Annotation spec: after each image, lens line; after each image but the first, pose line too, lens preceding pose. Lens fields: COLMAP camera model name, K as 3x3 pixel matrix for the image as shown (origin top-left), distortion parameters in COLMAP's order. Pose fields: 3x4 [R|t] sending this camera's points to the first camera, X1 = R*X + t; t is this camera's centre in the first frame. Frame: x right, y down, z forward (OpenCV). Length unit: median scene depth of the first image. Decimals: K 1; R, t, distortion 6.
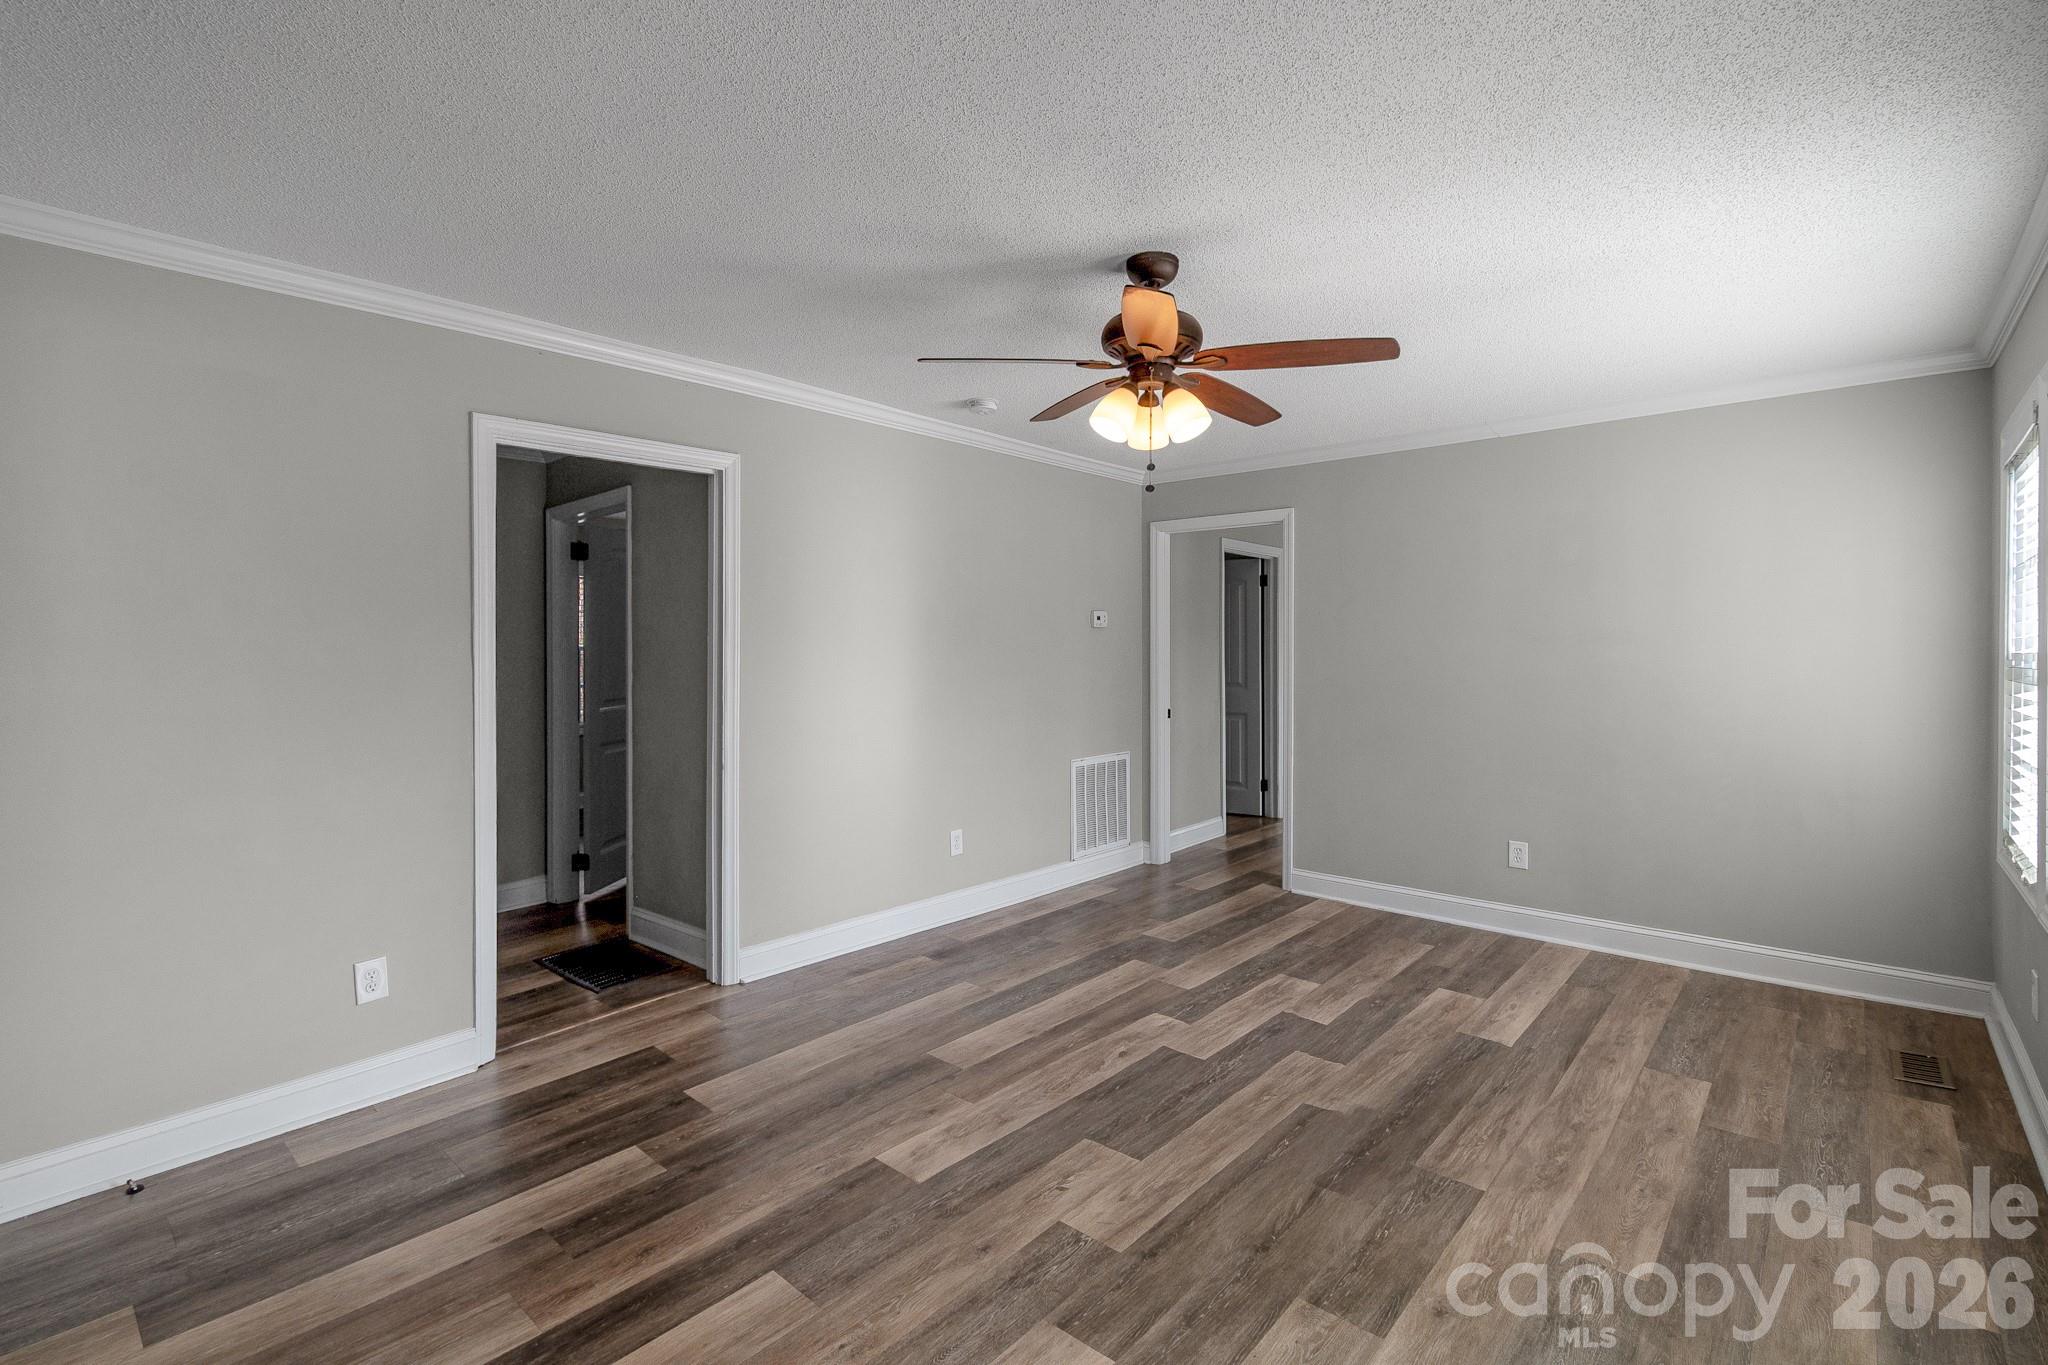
lens RADIAL K [[934.8, 0, 1022.4], [0, 934.8, 663.8], [0, 0, 1]] dist [0.013347, -0.004461]
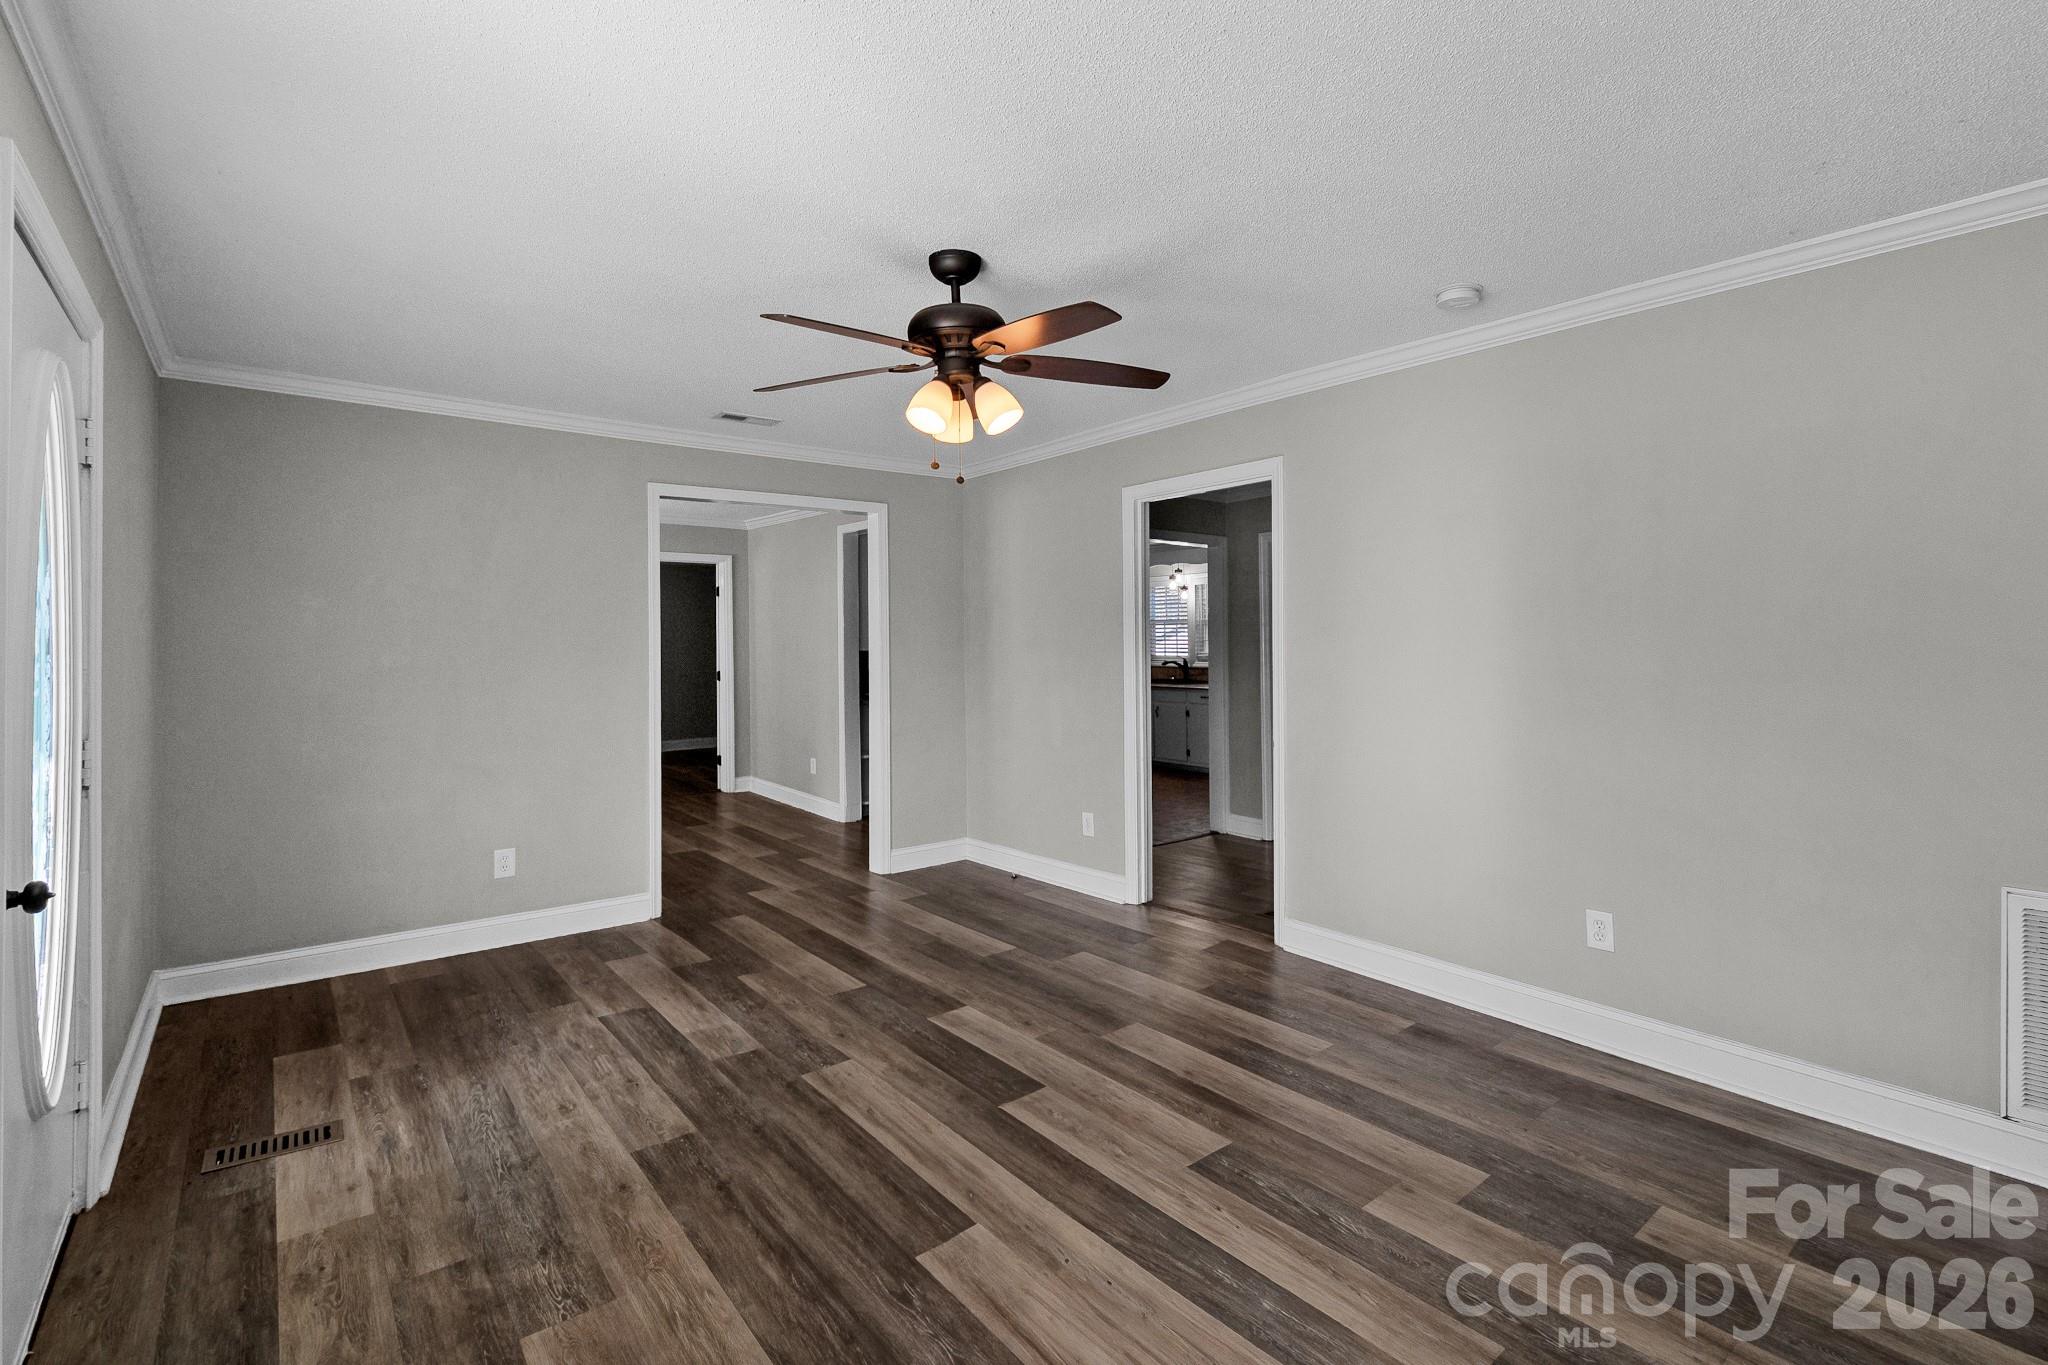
lens RADIAL K [[934.8, 0, 1026.9], [0, 934.8, 637.5], [0, 0, 1]] dist [0.013347, -0.004461]
pose [[-0.170420, -0.001412, -0.985370, 1.056219], [-0.009650, 0.999953, 0.000236, -0.016364], [0.985324, 0.009549, -0.170426, 1.167341]]
